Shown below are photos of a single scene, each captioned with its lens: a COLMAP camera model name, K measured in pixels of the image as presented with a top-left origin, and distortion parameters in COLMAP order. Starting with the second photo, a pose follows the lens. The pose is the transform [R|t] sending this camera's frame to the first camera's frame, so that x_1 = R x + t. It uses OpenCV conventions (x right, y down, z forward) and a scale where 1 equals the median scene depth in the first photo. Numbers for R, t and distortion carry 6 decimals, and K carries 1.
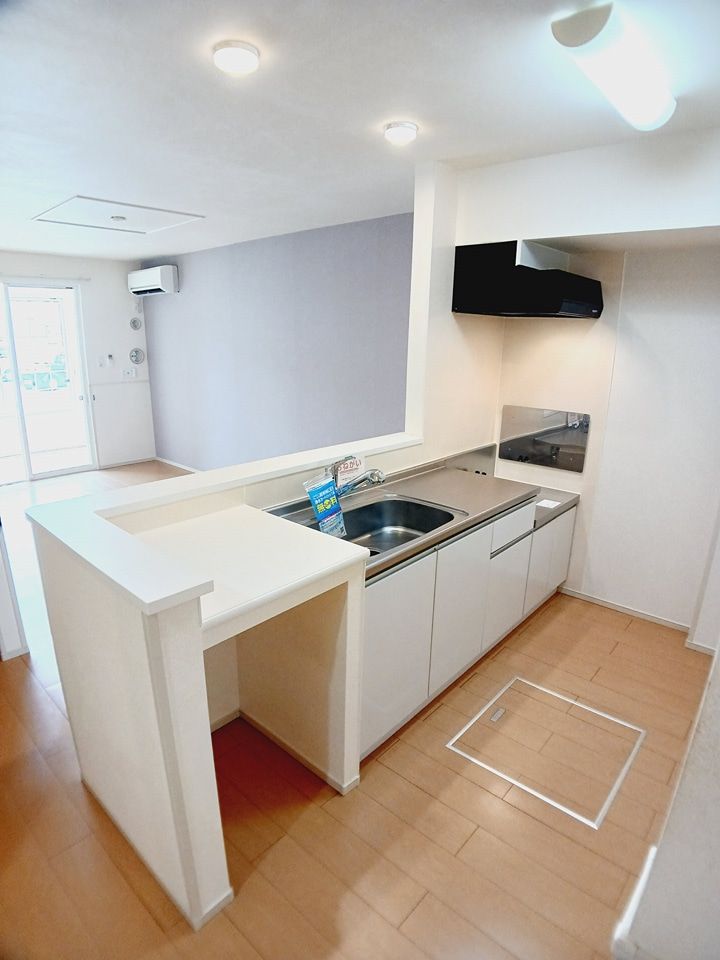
lens RADIAL K [[520.6, 0, 356.8], [0, 520.6, 488.2], [0, 0, 1]] dist [-0.071536, -0.002616]
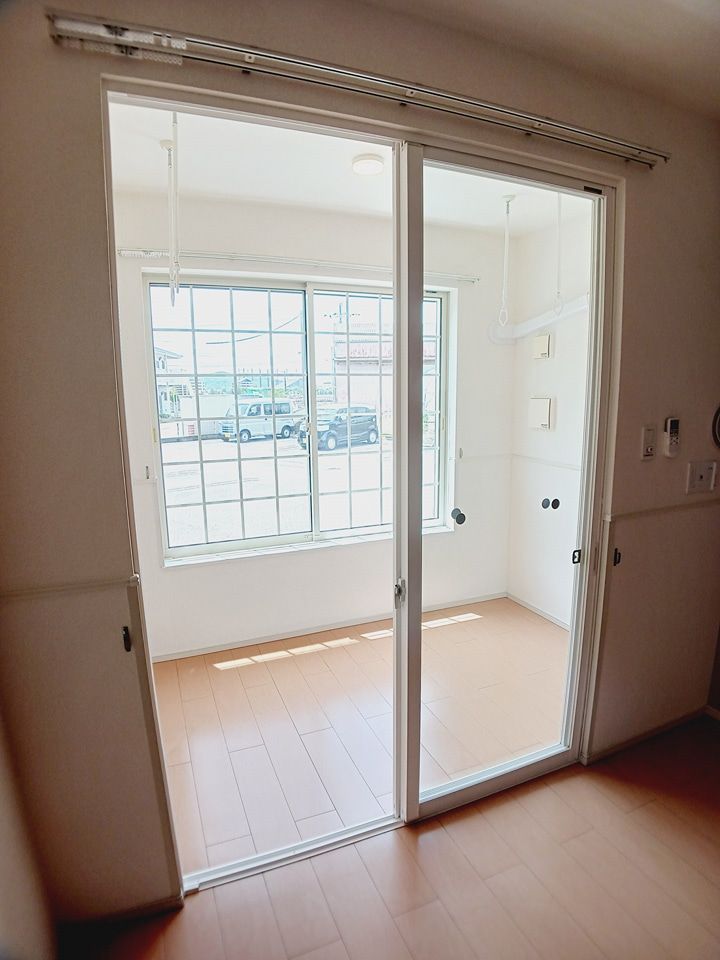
lens RADIAL K [[520.6, 0, 360.7], [0, 520.6, 483.3], [0, 0, 1]] dist [-0.071536, -0.002616]
pose [[0.901705, 0.042183, -0.430289, -0.527155], [-0.091981, 0.991162, -0.095586, -0.179150], [0.422455, 0.125769, 0.897616, 0.657444]]
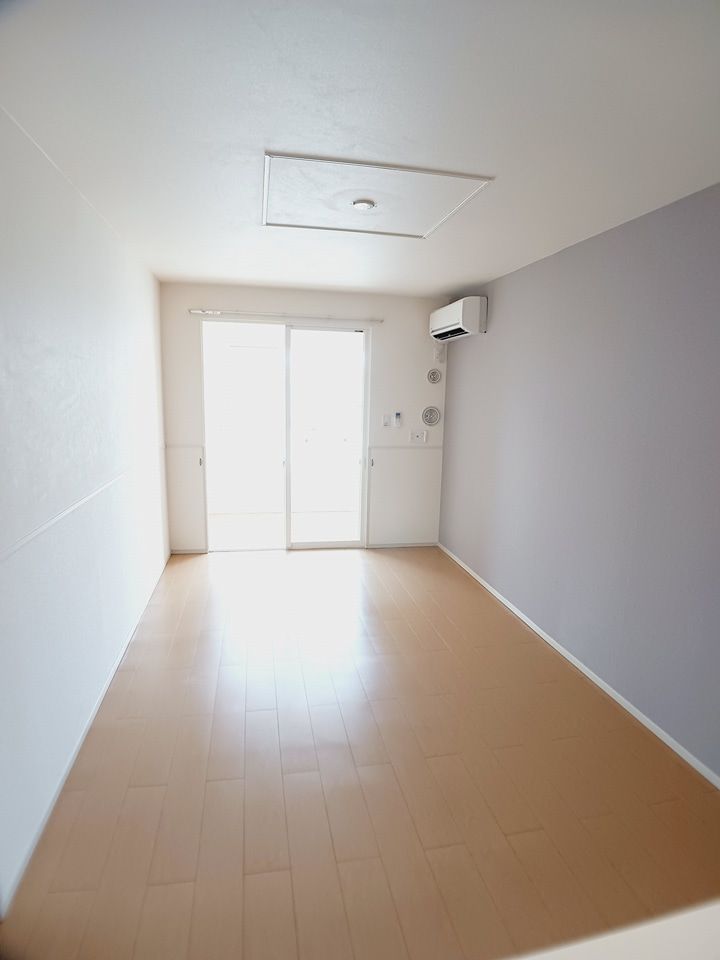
lens RADIAL K [[520.6, 0, 359.8], [0, 520.6, 486.7], [0, 0, 1]] dist [-0.071536, -0.002616]
pose [[0.797906, 0.113351, -0.592029, -0.030203], [-0.184554, 0.980932, -0.060921, -0.085178], [0.573835, 0.157870, 0.803611, 0.321700]]
